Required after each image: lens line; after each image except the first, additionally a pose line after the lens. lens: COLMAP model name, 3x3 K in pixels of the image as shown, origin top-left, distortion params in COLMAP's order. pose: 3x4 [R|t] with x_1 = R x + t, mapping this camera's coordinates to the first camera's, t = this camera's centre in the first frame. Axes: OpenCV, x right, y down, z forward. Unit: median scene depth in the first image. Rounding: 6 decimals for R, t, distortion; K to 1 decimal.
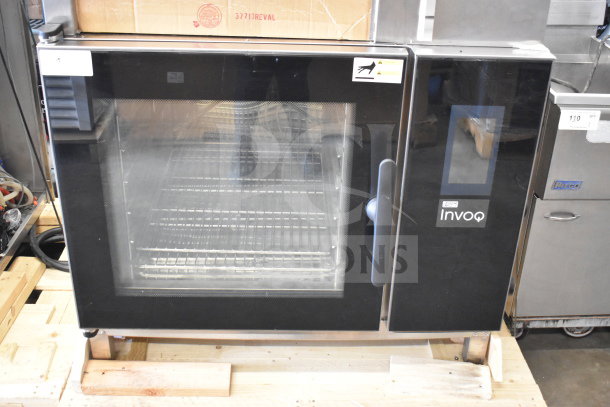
lens RADIAL K [[707.9, 0, 305.0], [0, 707.9, 203.5], [0, 0, 1]] dist [-0.067539, 0.003878]
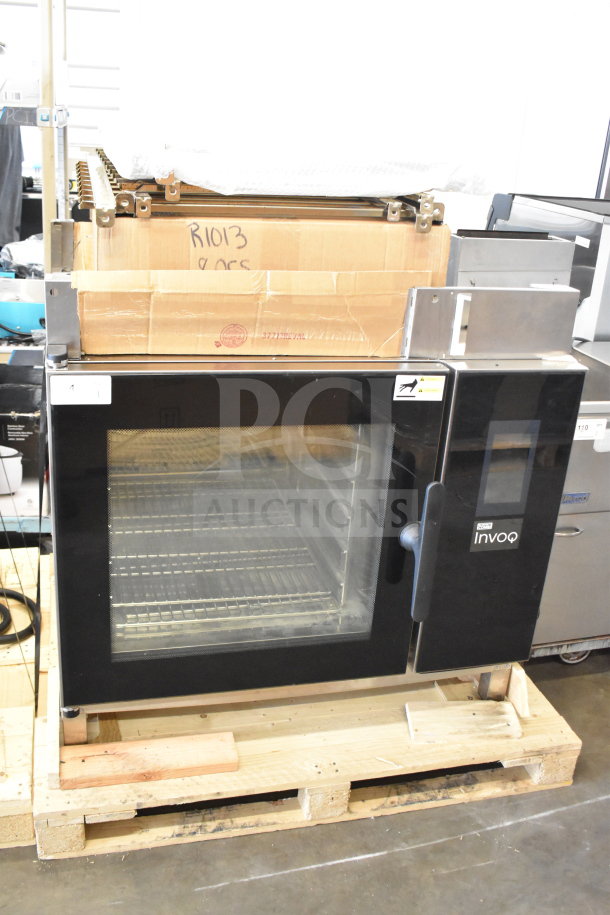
lens RADIAL K [[882.9, 0, 305.0], [0, 882.9, 457.5], [0, 0, 1]] dist [-0.084114, 0.006145]
pose [[0.974561, -0.049376, 0.218617, -0.243092], [0.069146, 0.994087, -0.083720, -0.007201], [-0.213191, 0.096706, 0.972213, -0.077570]]
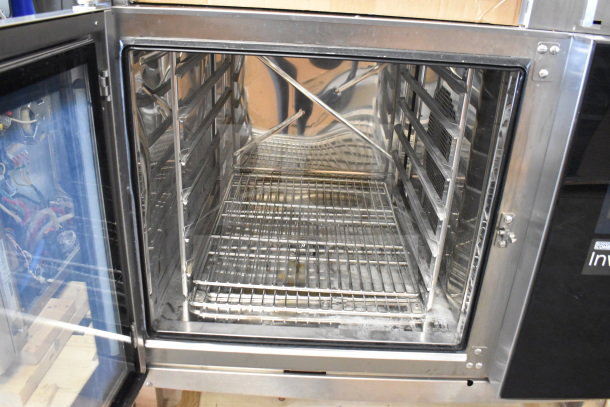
lens RADIAL K [[524.1, 0, 305.0], [0, 524.1, 203.5], [0, 0, 1]] dist [0.003097, -0.097129]
pose [[0.998883, 0.033426, -0.033412, -0.091832], [-0.035183, 0.997951, -0.053447, -0.002817], [0.031557, 0.054563, 0.998012, 0.371792]]
